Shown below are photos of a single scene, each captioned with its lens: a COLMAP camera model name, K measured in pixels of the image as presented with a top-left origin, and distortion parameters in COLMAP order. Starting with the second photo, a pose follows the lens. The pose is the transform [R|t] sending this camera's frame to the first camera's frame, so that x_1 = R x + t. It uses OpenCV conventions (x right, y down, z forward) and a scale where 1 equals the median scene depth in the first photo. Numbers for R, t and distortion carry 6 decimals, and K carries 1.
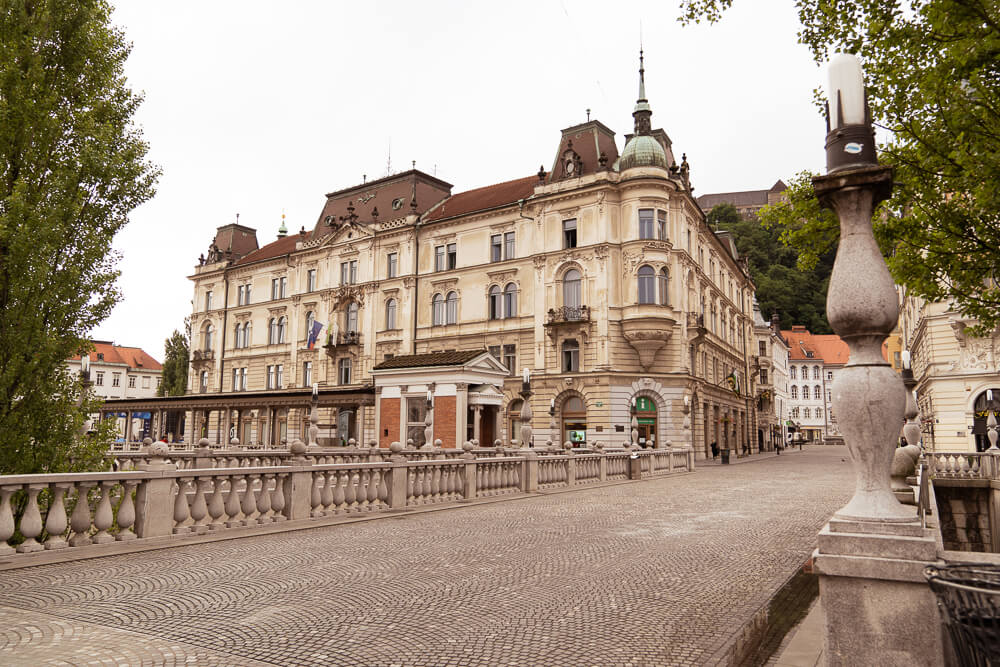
lens RADIAL K [[738.4, 0, 499.8], [0, 738.4, 330.7], [0, 0, 1]] dist [-0.013031, 0.009064]
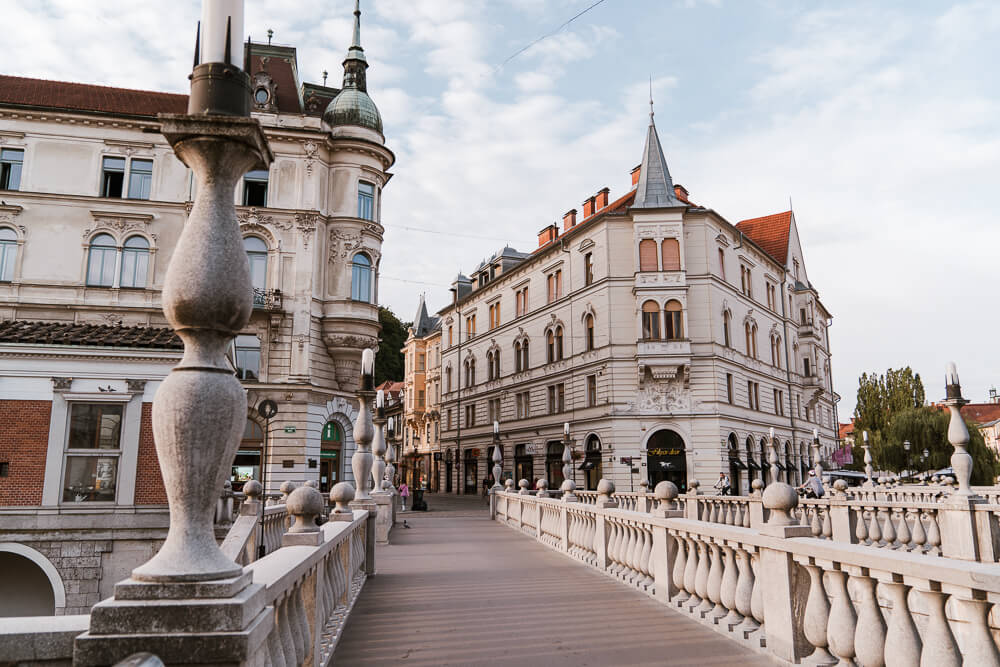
lens RADIAL K [[769.8, 0, 500.1], [0, 769.8, 333.4], [0, 0, 1]] dist [-0.003000, 0.001237]
pose [[0.650792, 0.133278, 0.747467, -0.303985], [-0.102880, 0.990873, -0.087106, 0.051694], [-0.752254, -0.020211, 0.658564, 0.358565]]
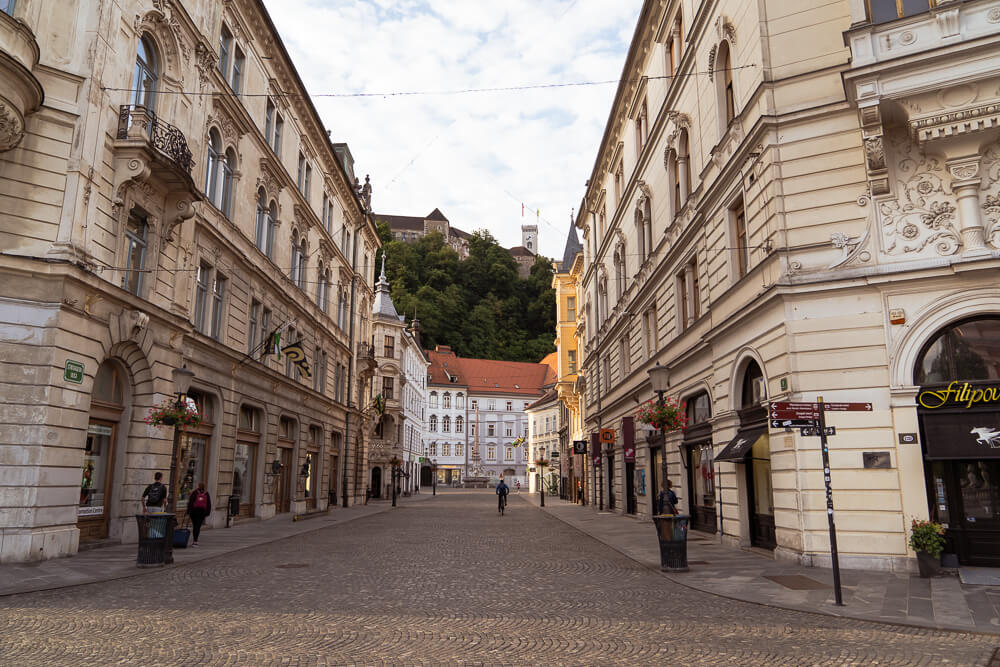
lens RADIAL K [[738.4, 0, 493.4], [0, 738.4, 326.7], [0, 0, 1]] dist [-0.013031, 0.009064]
pose [[0.899466, 0.085441, 0.428557, 0.291673], [-0.059163, 0.995480, -0.074294, 0.099622], [-0.432968, 0.041470, 0.900455, 0.671445]]
